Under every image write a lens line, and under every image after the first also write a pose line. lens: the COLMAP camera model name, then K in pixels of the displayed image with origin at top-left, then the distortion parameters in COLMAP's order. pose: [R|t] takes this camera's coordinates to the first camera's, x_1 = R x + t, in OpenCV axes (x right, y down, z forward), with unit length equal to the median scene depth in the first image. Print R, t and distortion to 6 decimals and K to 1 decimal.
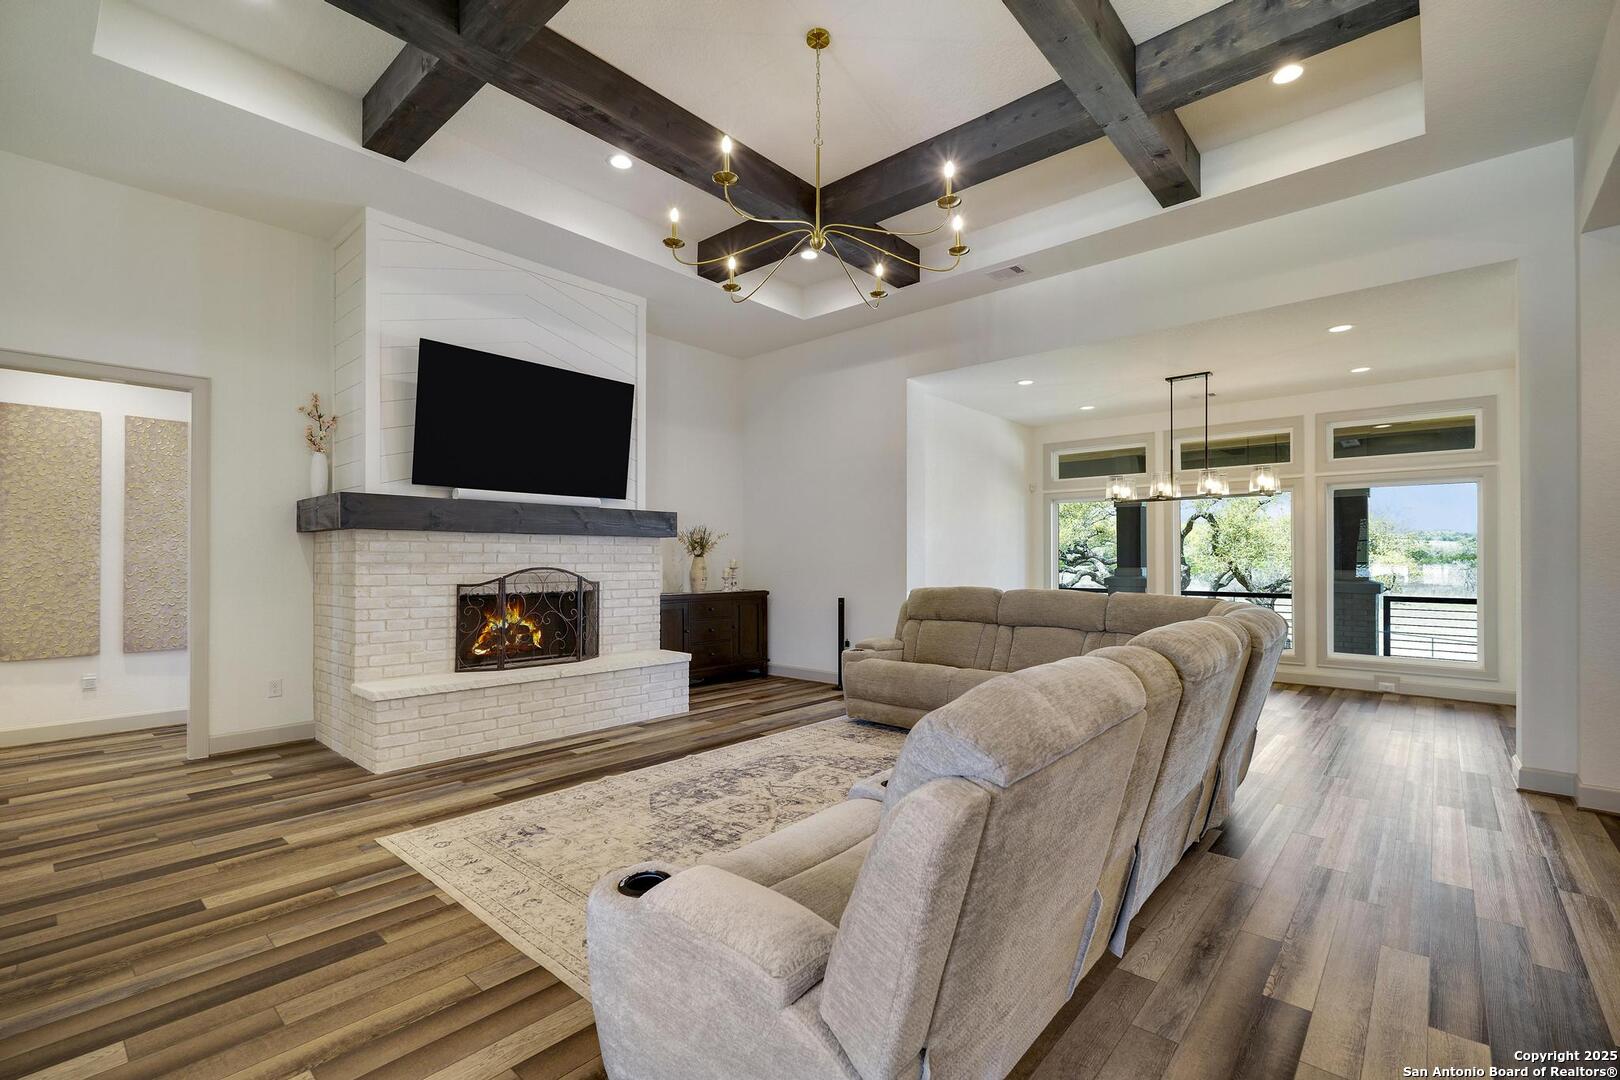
lens RADIAL K [[723.4, 0, 811.0], [0, 723.4, 548.8], [0, 0, 1]] dist [0.001514, -0.000442]
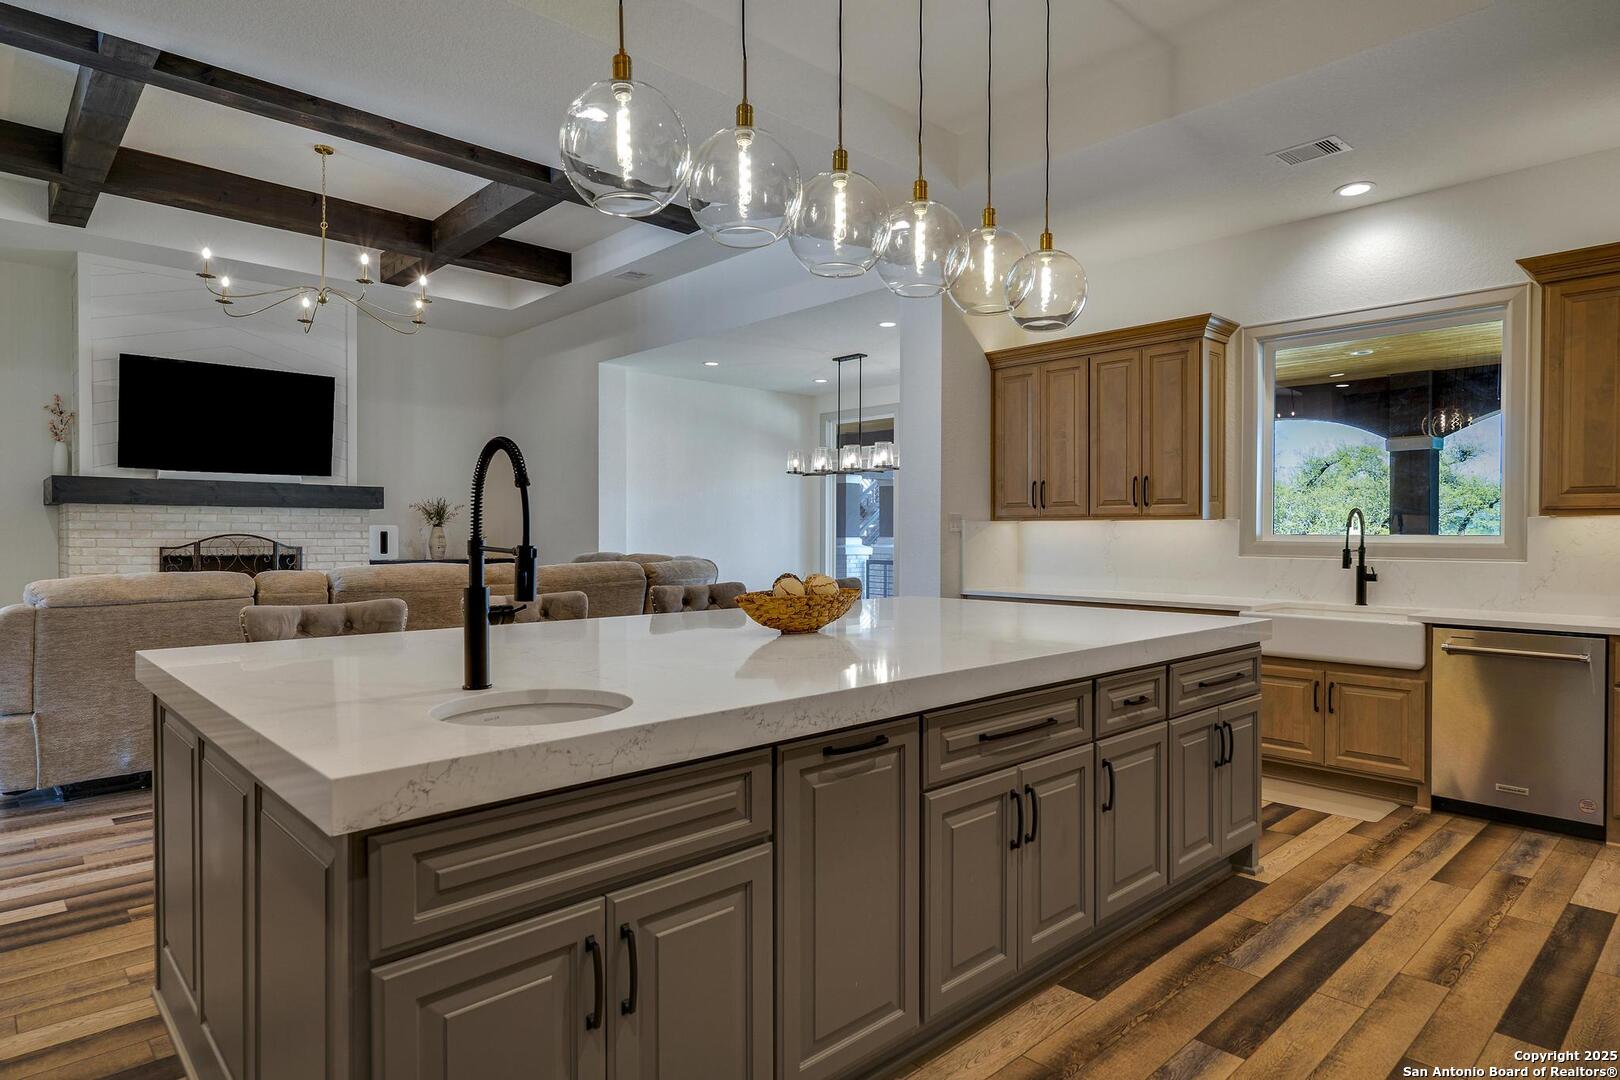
lens RADIAL K [[928.3, 0, 812.8], [0, 928.3, 533.7], [0, 0, 1]] dist [0.000596, 0.001185]
pose [[0.996027, 0.000525, -0.089046, 0.746082], [0.000602, 0.999920, 0.012625, 0.006337], [0.089046, -0.012629, 0.995947, -0.475188]]
